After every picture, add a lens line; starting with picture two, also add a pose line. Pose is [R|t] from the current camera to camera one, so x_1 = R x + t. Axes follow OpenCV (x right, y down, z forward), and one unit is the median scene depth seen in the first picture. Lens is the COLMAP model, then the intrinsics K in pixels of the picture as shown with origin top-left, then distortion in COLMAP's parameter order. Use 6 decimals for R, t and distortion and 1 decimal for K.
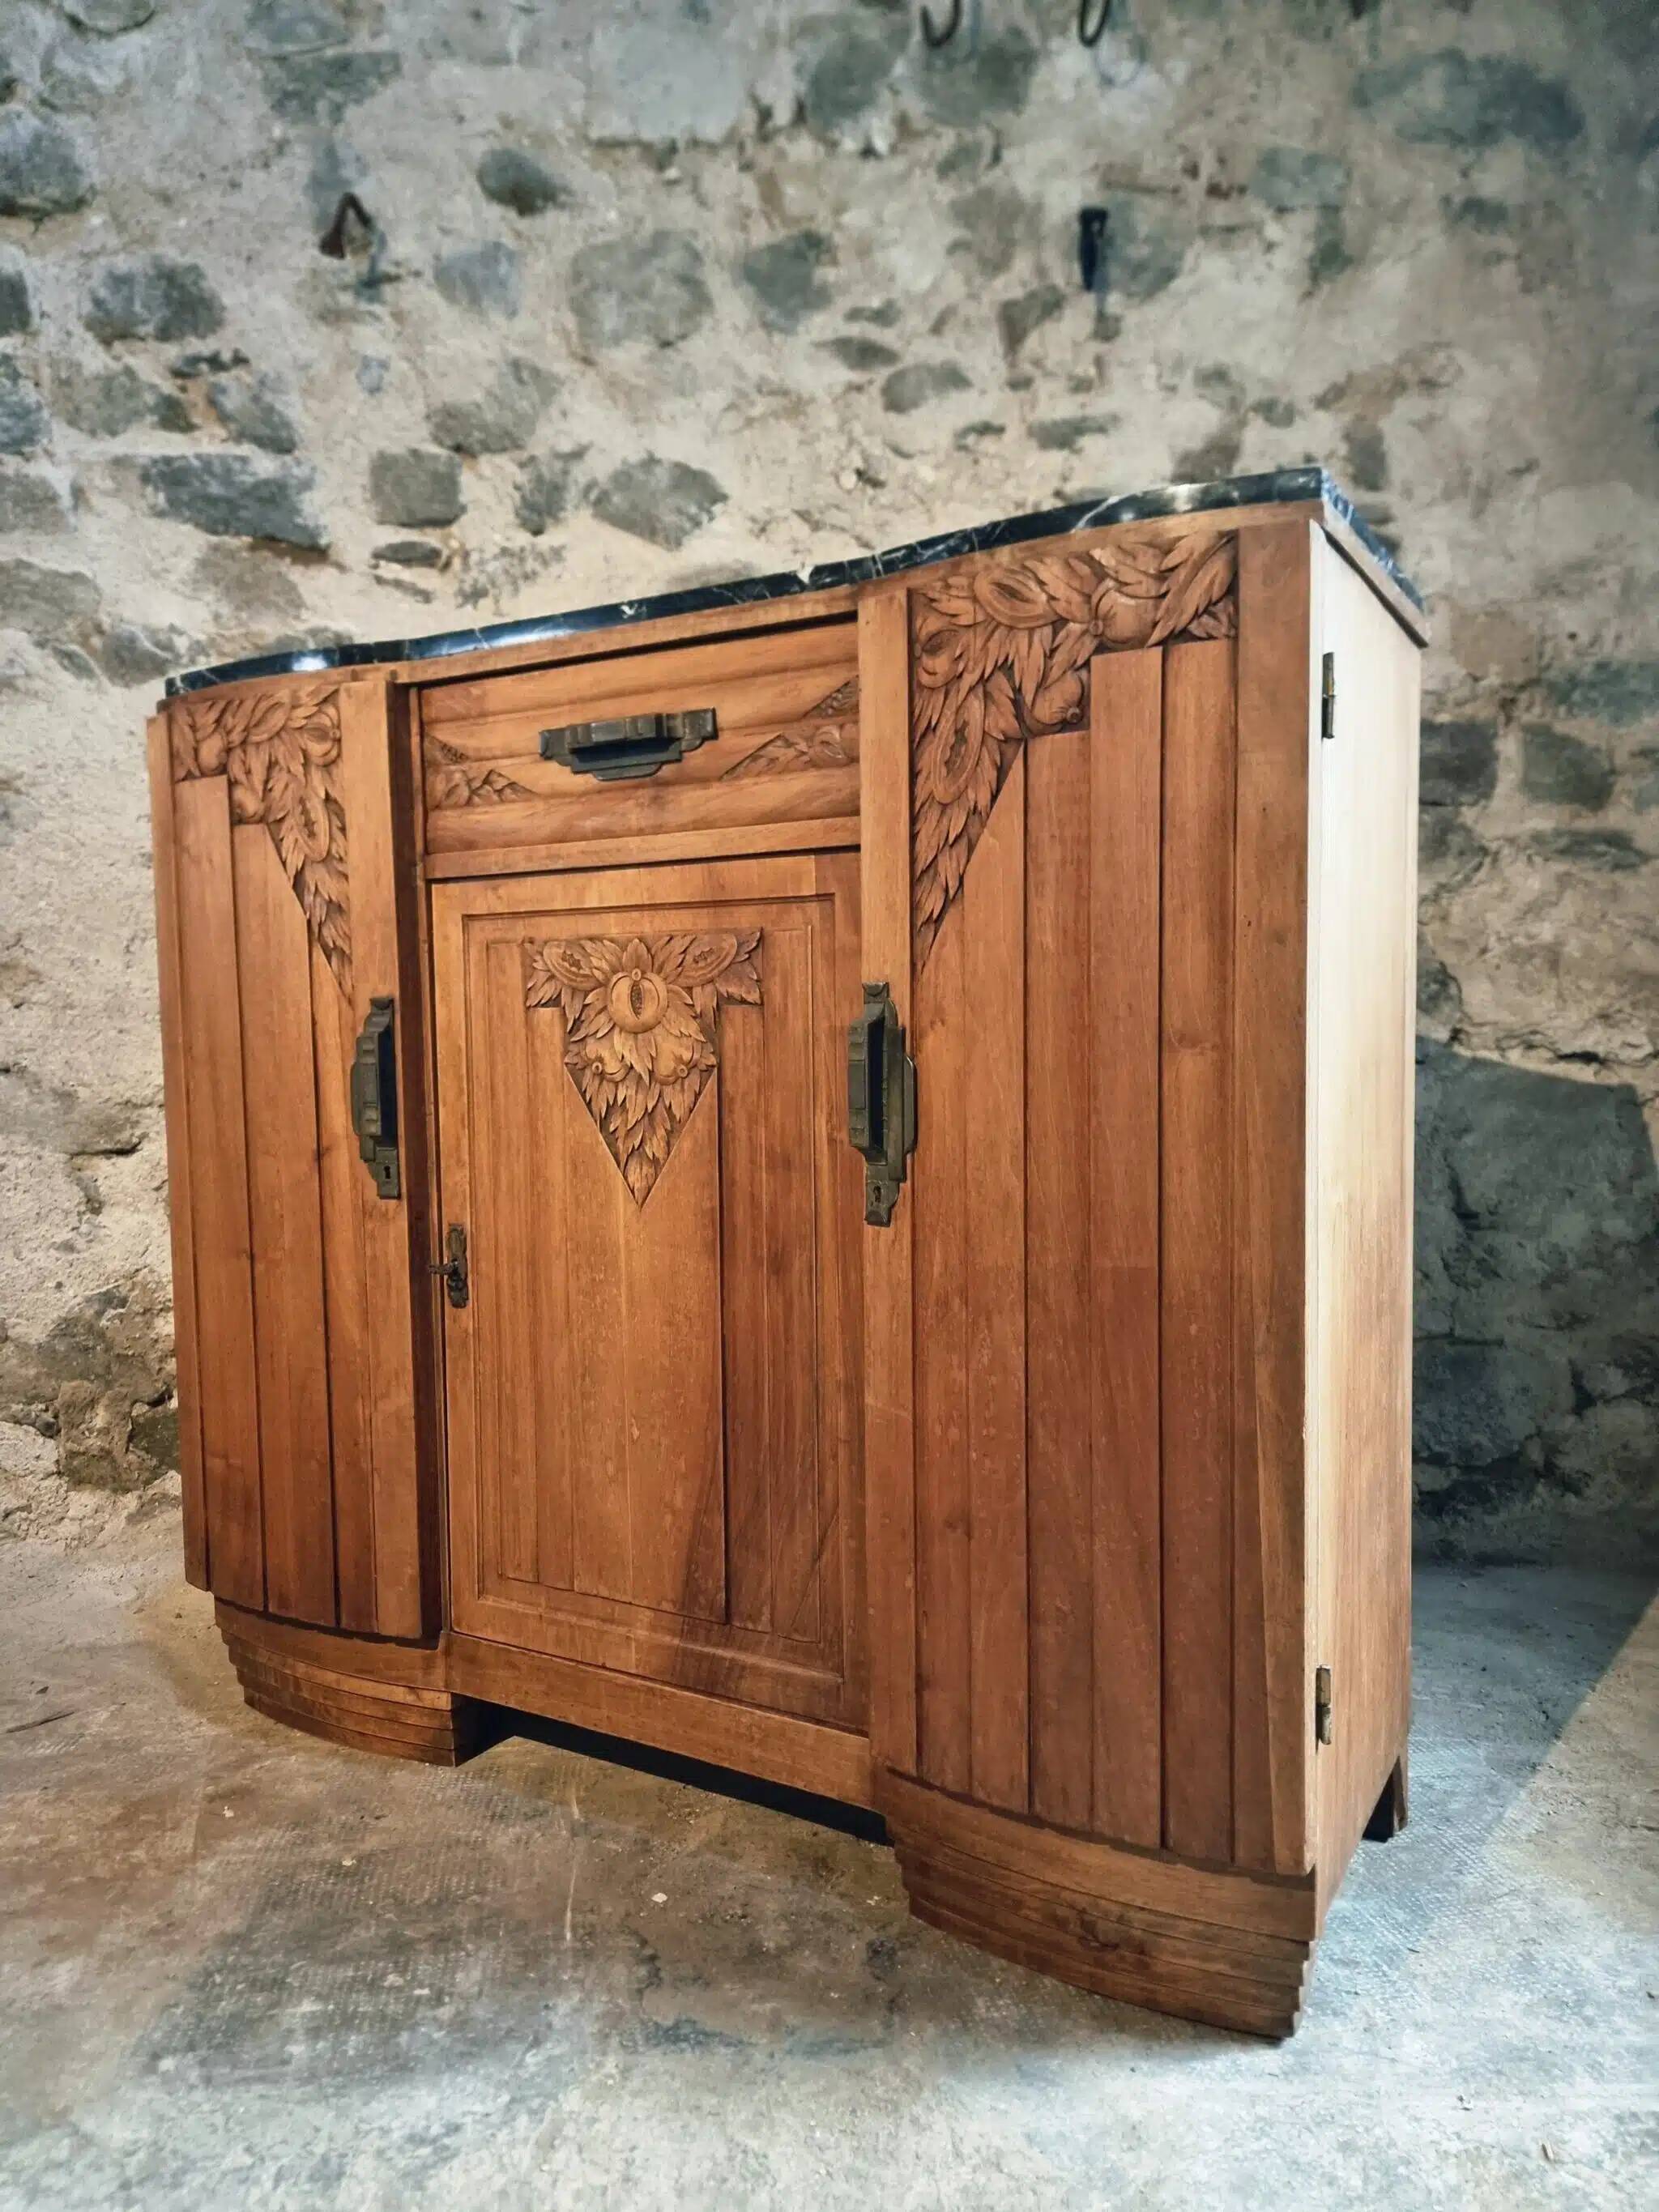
lens RADIAL K [[1541.0, 0, 804.3], [0, 1541.0, 1113.7], [0, 0, 1]] dist [0.065235, -0.058435]
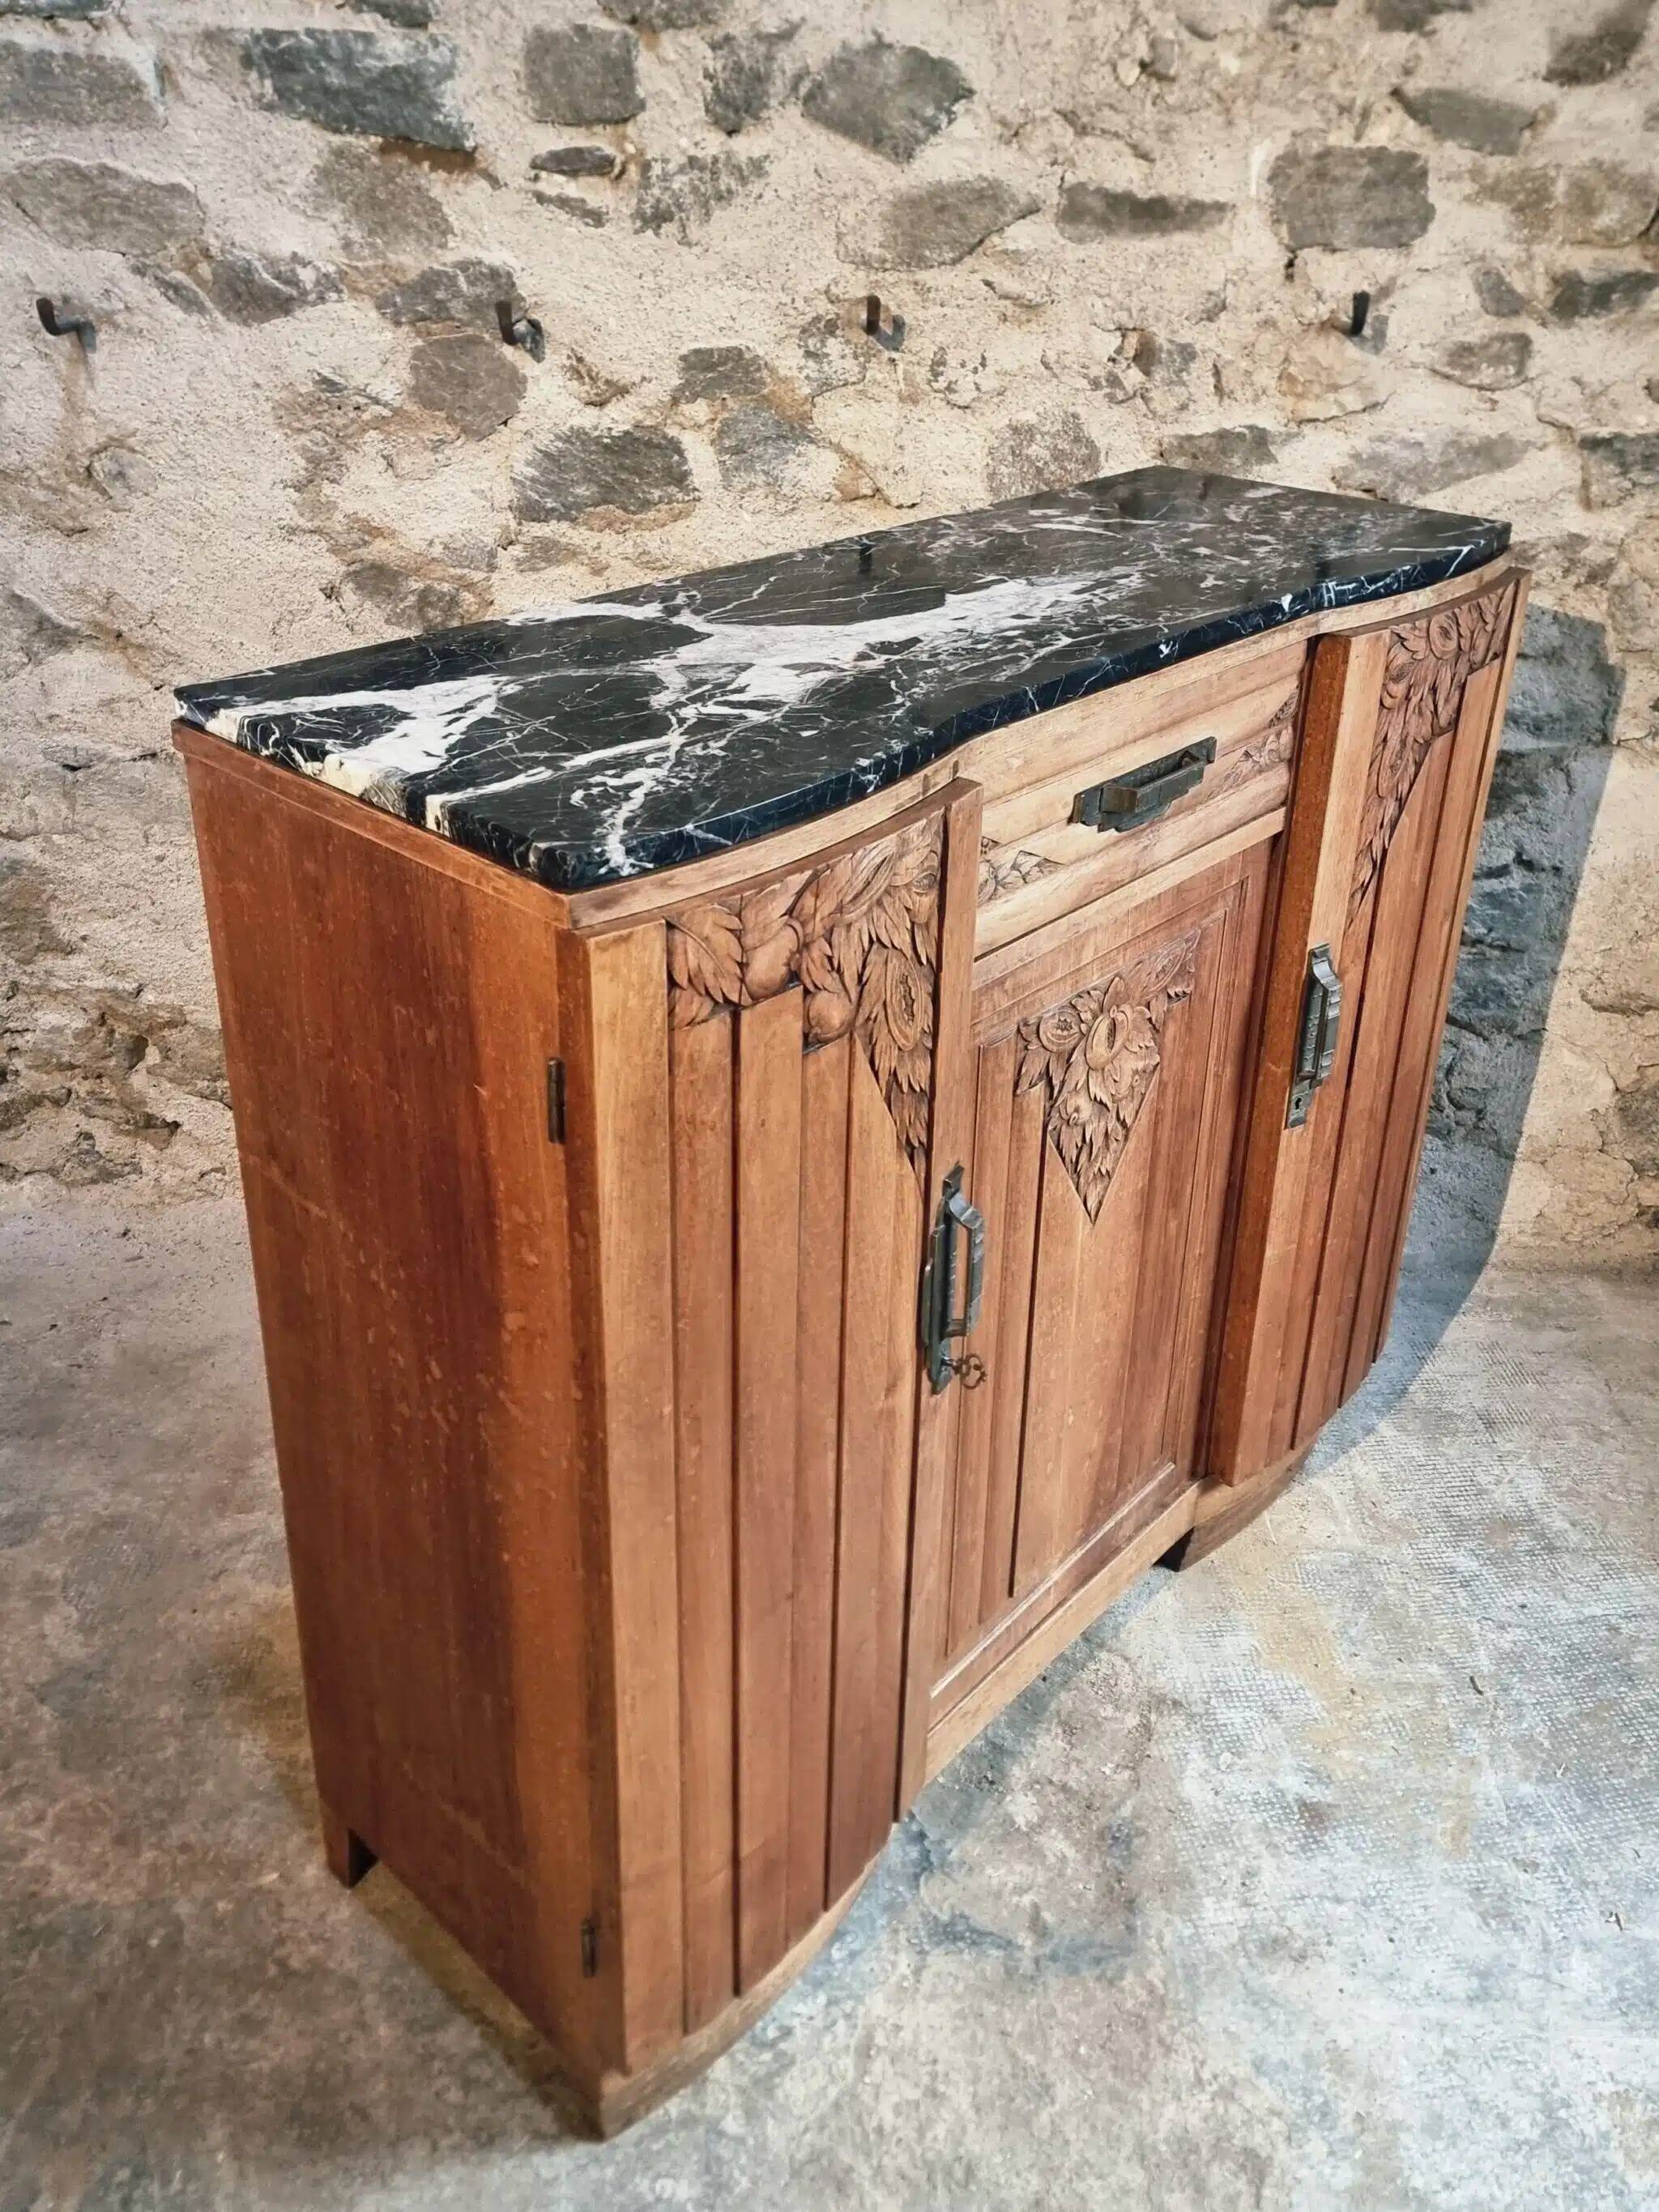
lens RADIAL K [[1818.5, 0, 829.3], [0, 1818.5, 916.8], [0, 0, 1]] dist [0.072282, -0.063973]
pose [[0.999185, 0.028636, -0.028458, -0.084119], [-0.016881, 0.936660, 0.349833, -0.331311], [0.036673, -0.349068, 0.936380, -0.026350]]
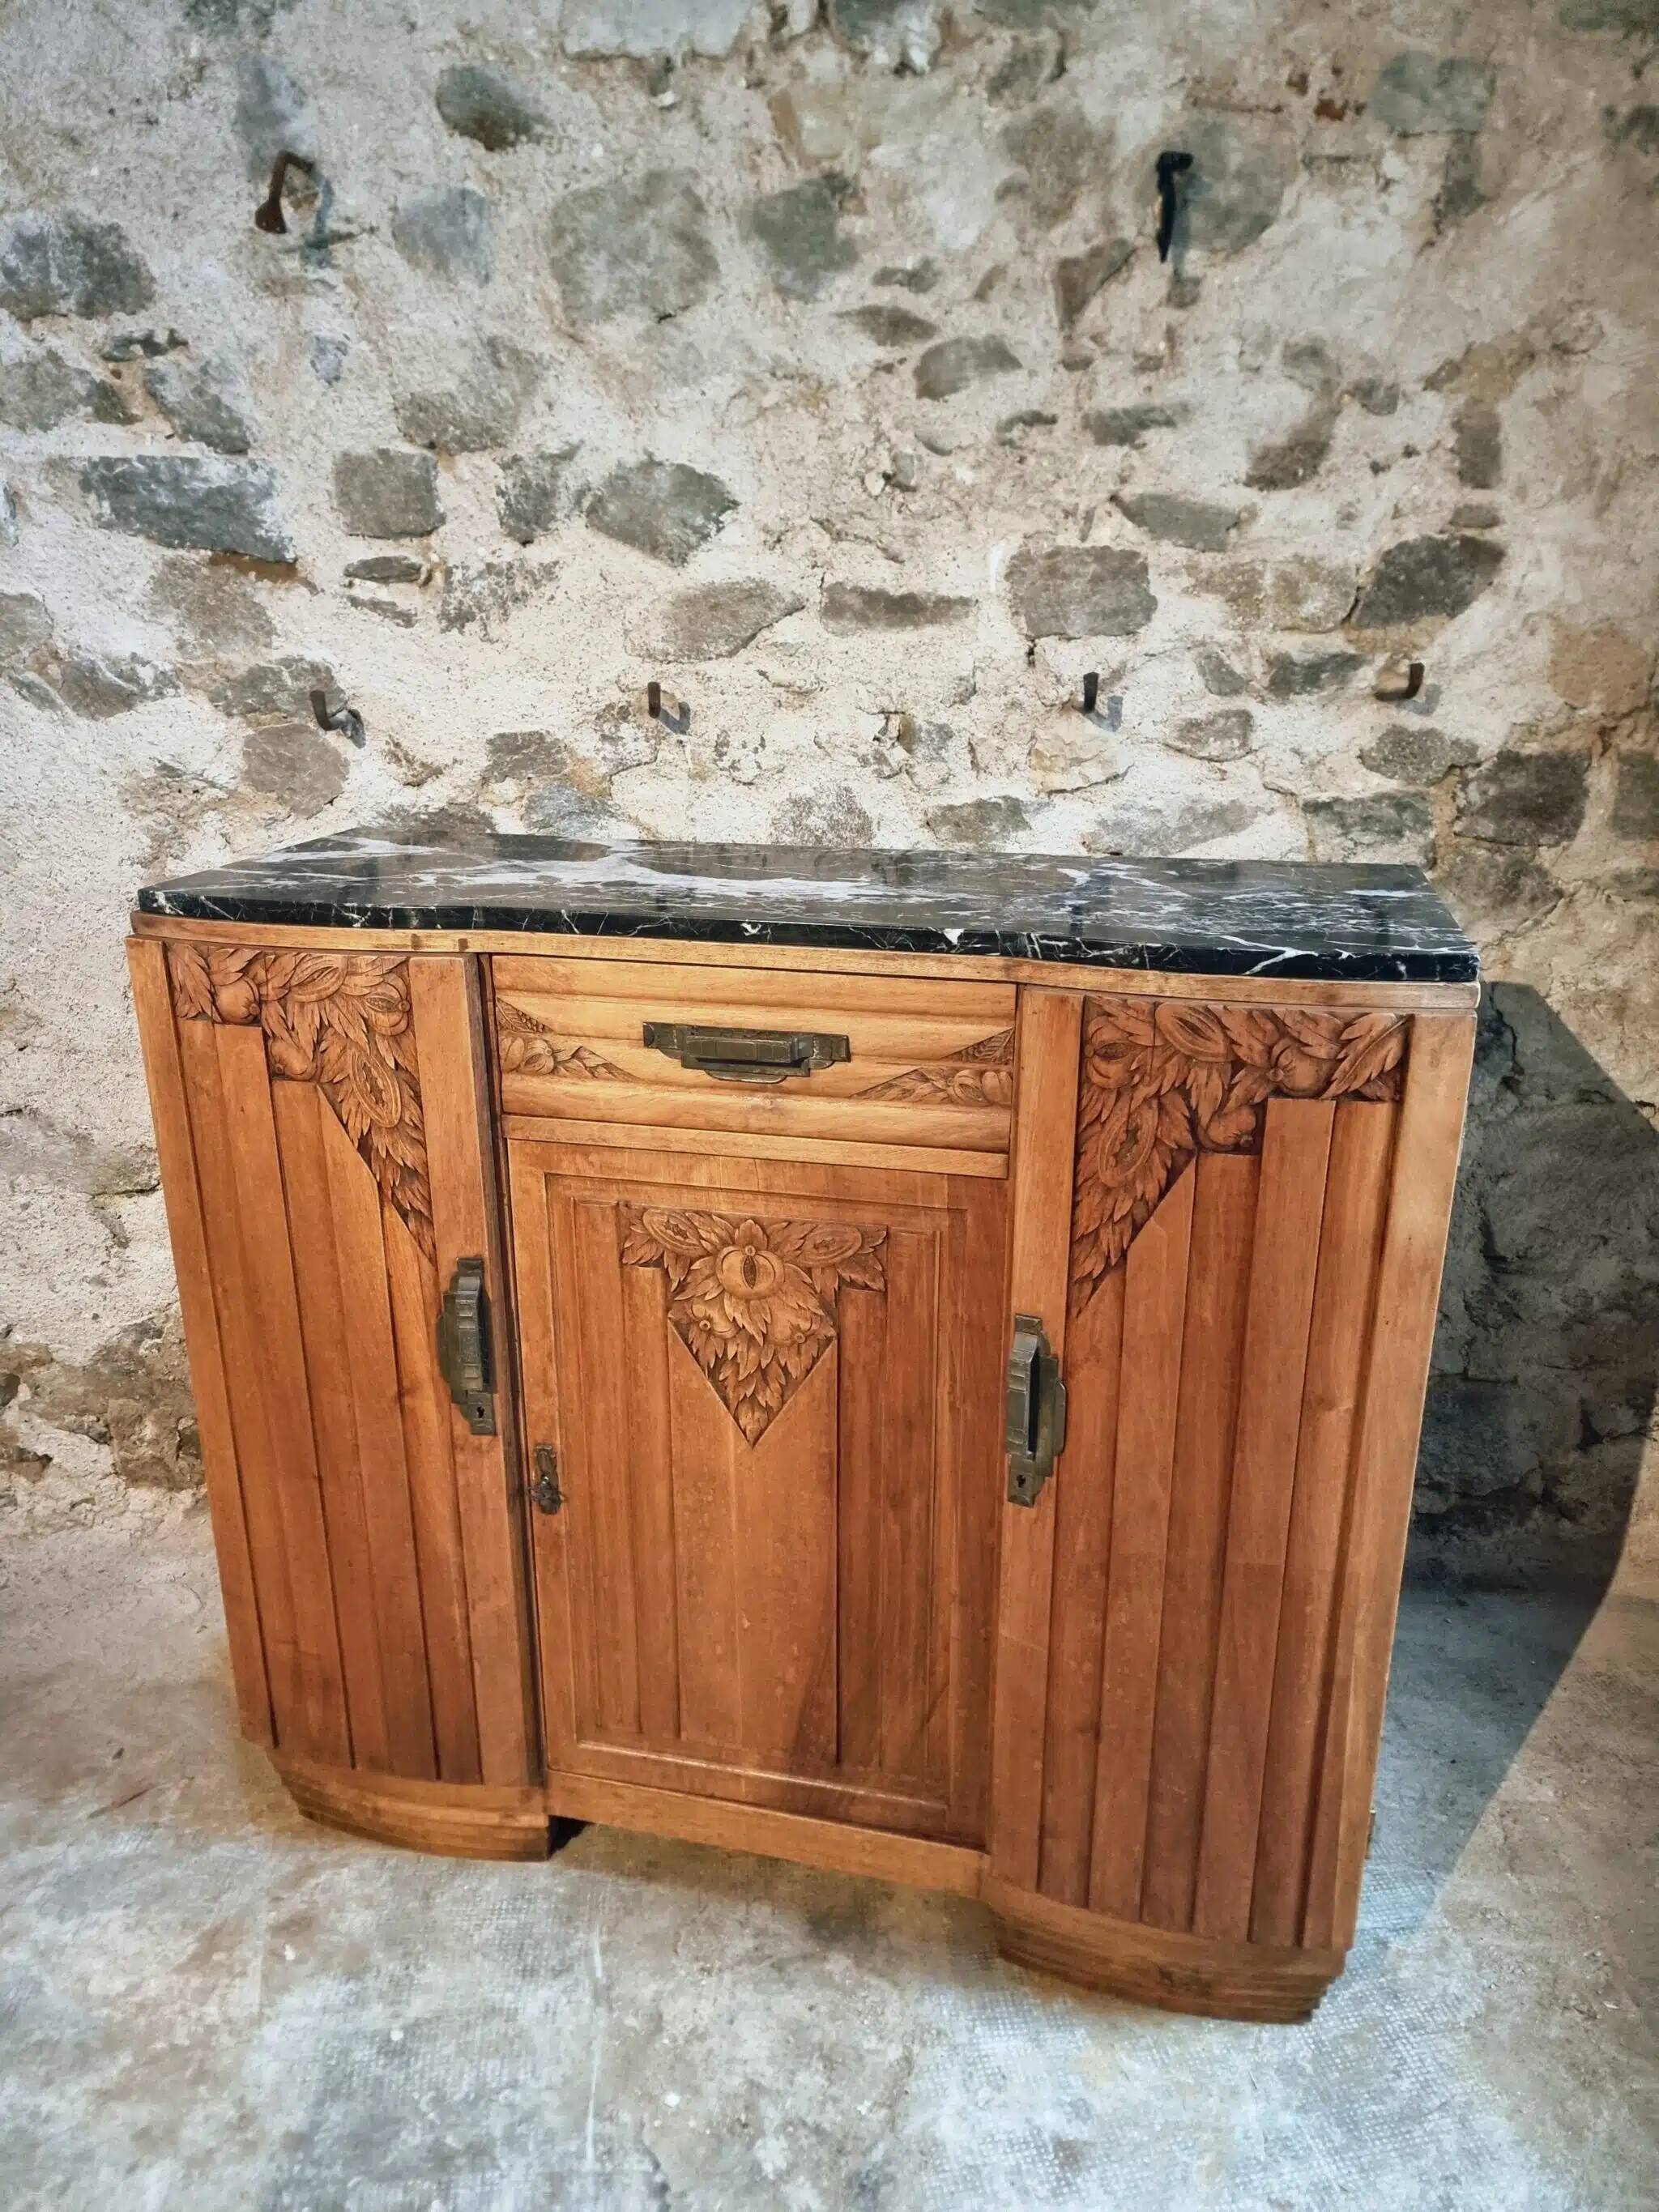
lens RADIAL K [[1524.9, 0, 801.2], [0, 1524.9, 1118.4], [0, 0, 1]] dist [0.075864, -0.067351]
pose [[0.999399, 0.010908, -0.032907, 0.019444], [-0.002225, 0.967433, 0.253117, -0.281479], [0.034596, -0.252891, 0.966876, 0.066021]]
